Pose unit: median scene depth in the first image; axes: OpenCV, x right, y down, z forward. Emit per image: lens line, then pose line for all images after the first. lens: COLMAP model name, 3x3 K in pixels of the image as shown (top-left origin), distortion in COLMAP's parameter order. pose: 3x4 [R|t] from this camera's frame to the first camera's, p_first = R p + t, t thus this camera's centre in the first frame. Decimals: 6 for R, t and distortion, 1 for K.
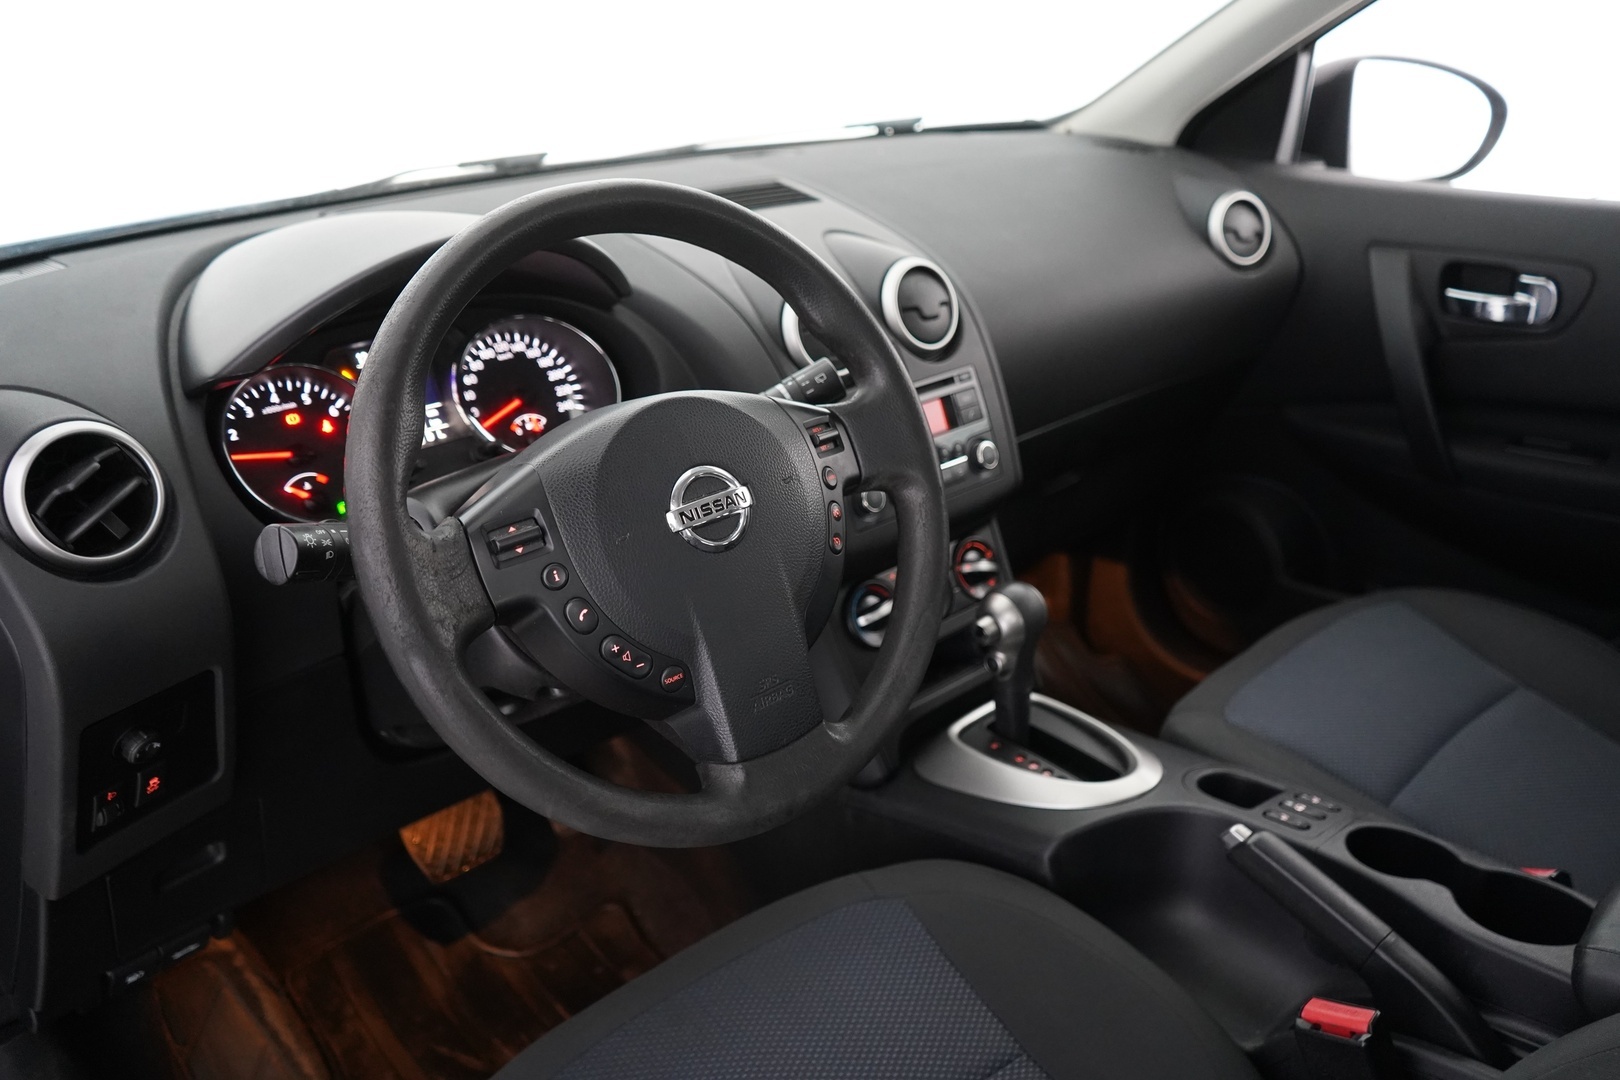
lens RADIAL K [[1301.2, 0, 797.1], [0, 1301.2, 527.3], [0, 0, 1]] dist [-0.007231, -0.013515]
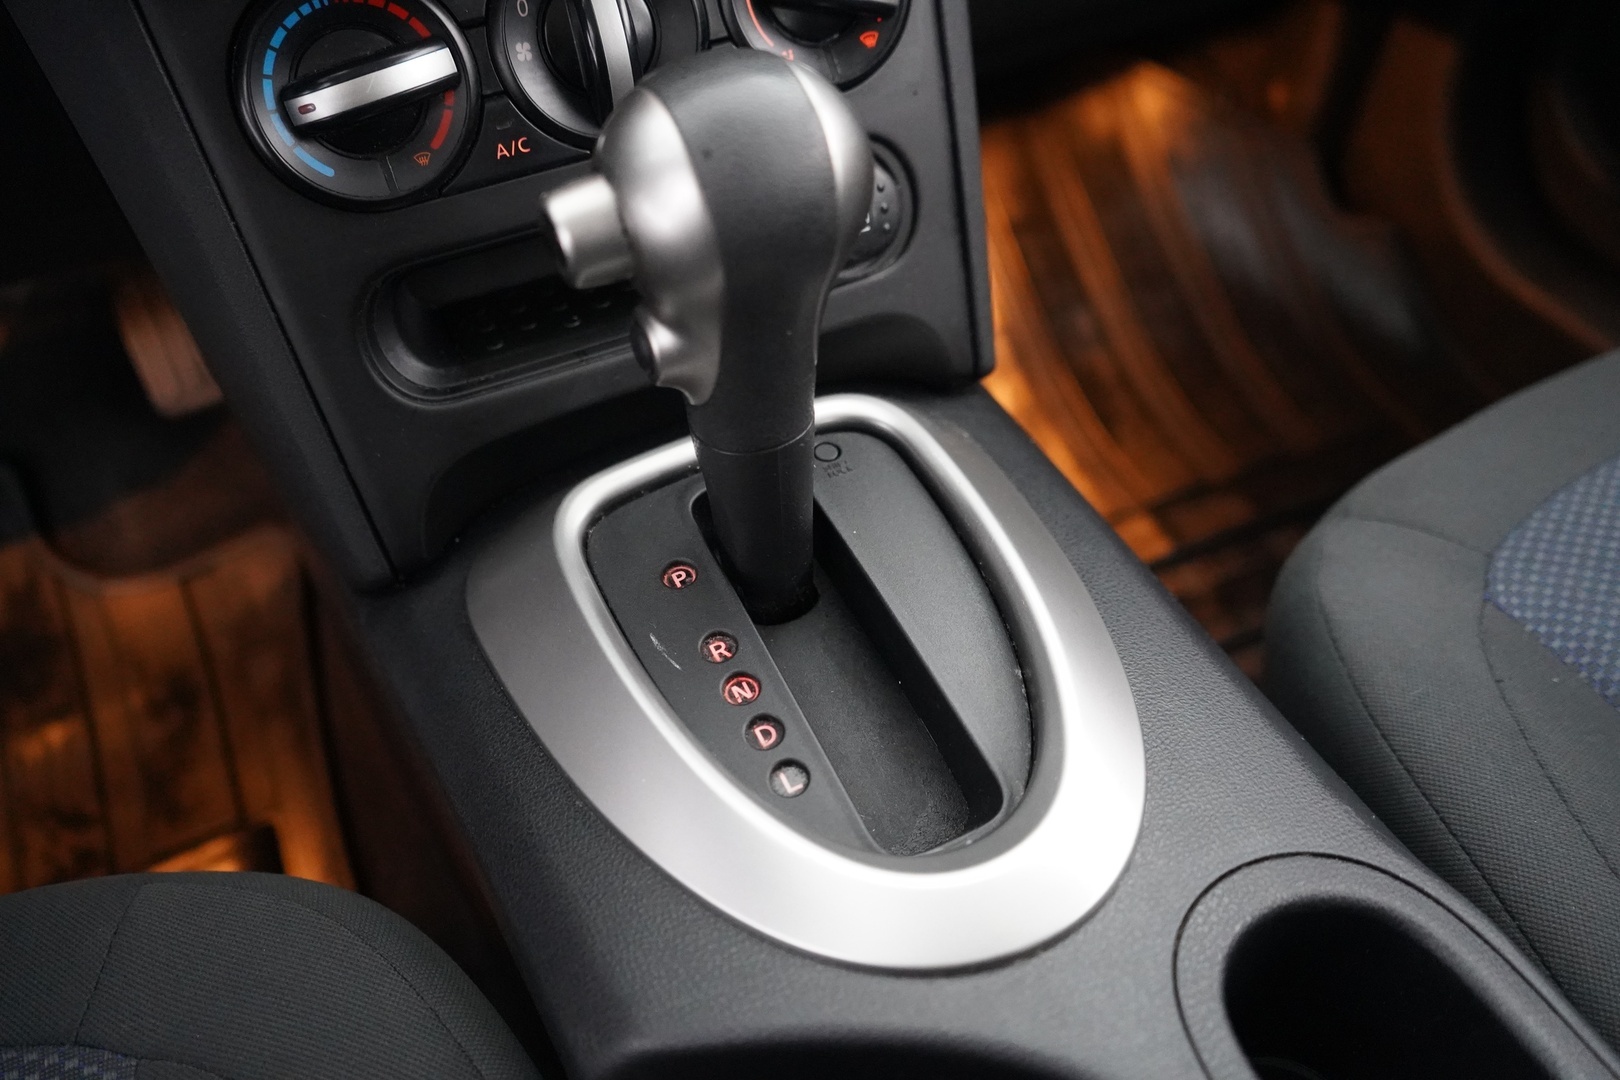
lens RADIAL K [[1301.2, 0, 812.7], [0, 1301.2, 549.6], [0, 0, 1]] dist [-0.007231, -0.013515]
pose [[0.961528, 0.220318, -0.164083, 0.246657], [-0.125250, 0.883212, 0.451940, 0.011477], [0.244490, -0.414002, 0.876828, 0.759055]]
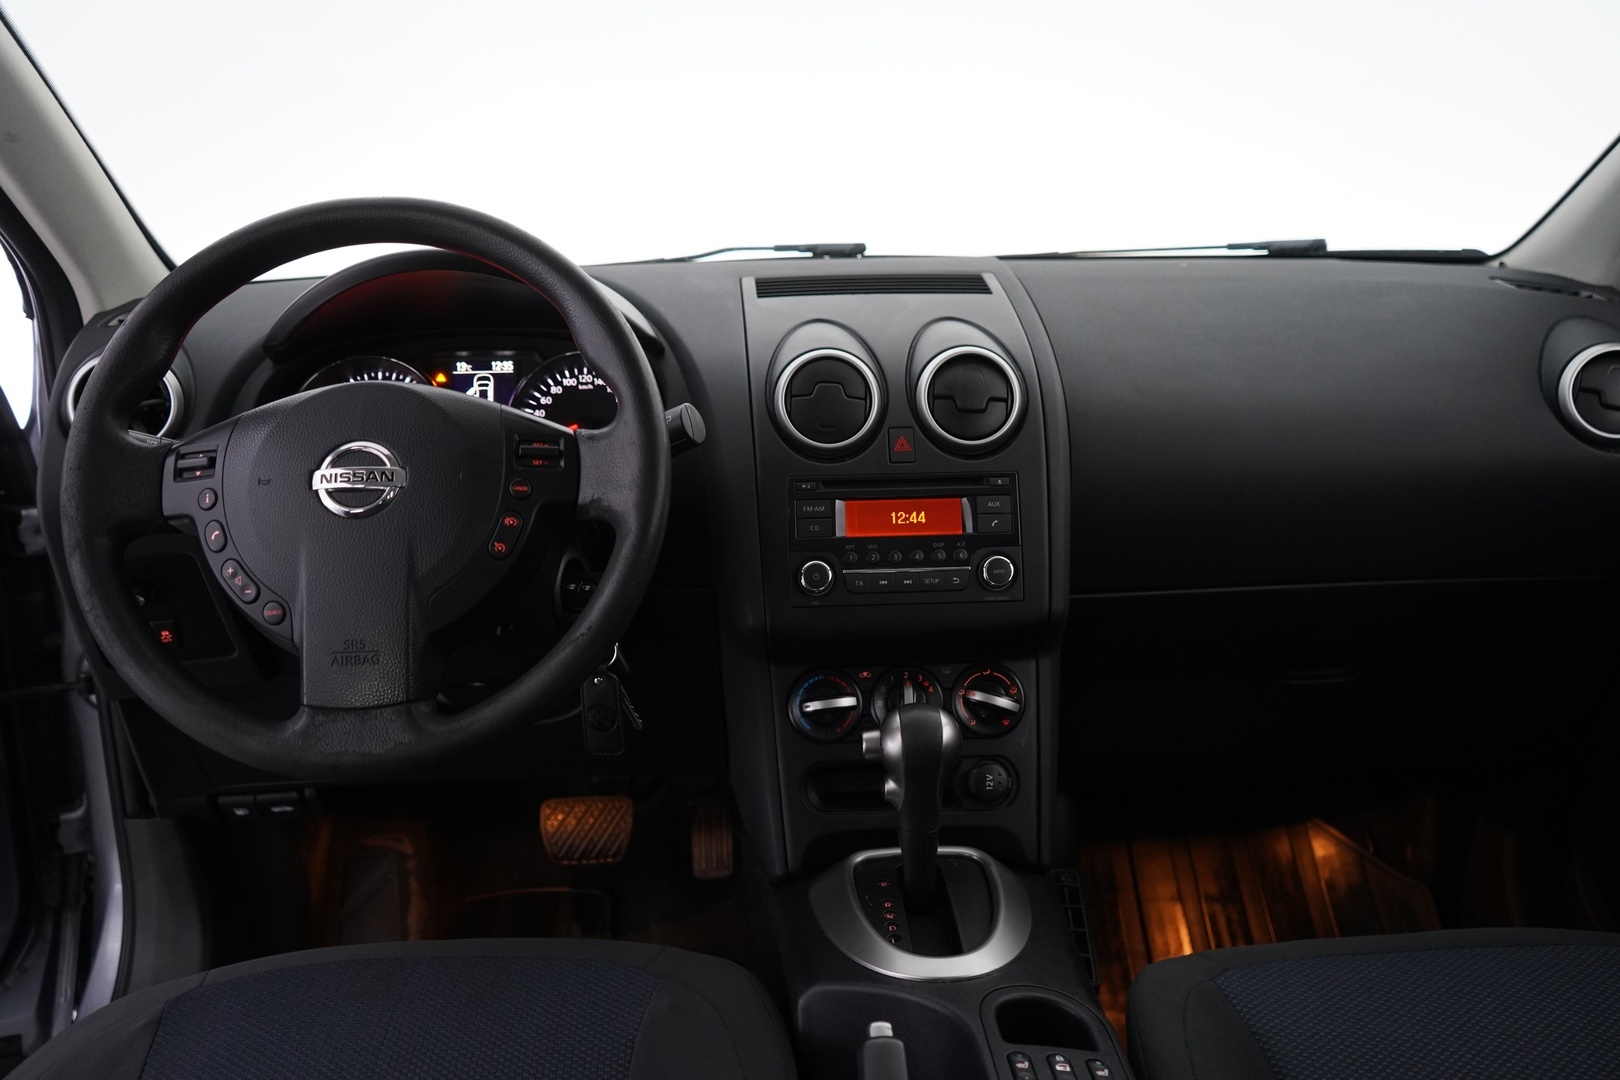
lens RADIAL K [[1301.2, 0, 803.7], [0, 1301.2, 536.6], [0, 0, 1]] dist [-0.007231, -0.013515]
pose [[0.768482, 0.182462, -0.613305, 0.633126], [-0.252125, 0.967285, -0.028143, -0.022195], [0.588105, 0.176257, 0.789345, 0.246298]]
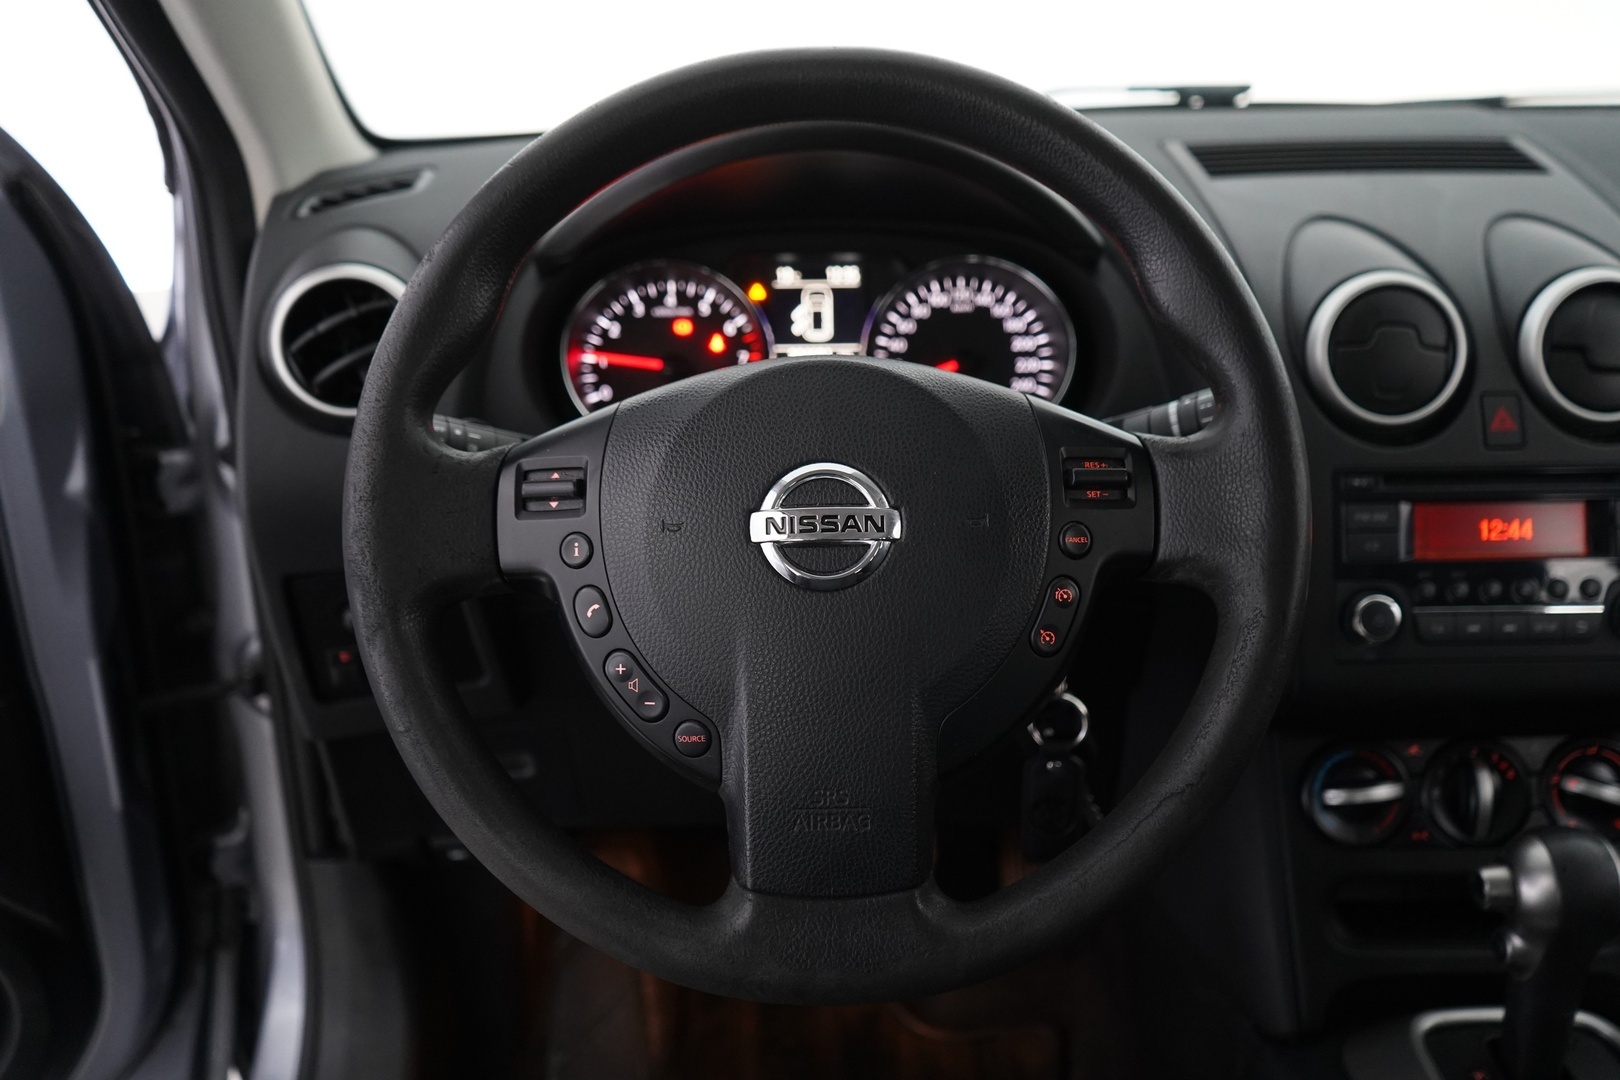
lens RADIAL K [[1399.4, 0, 802.7], [0, 1399.4, 529.2], [0, 0, 1]] dist [0.002370, -0.004357]
pose [[0.742347, 0.263331, -0.616098, 0.263041], [-0.265630, 0.959847, 0.090193, -0.052836], [0.615111, 0.096700, 0.782488, 0.287680]]
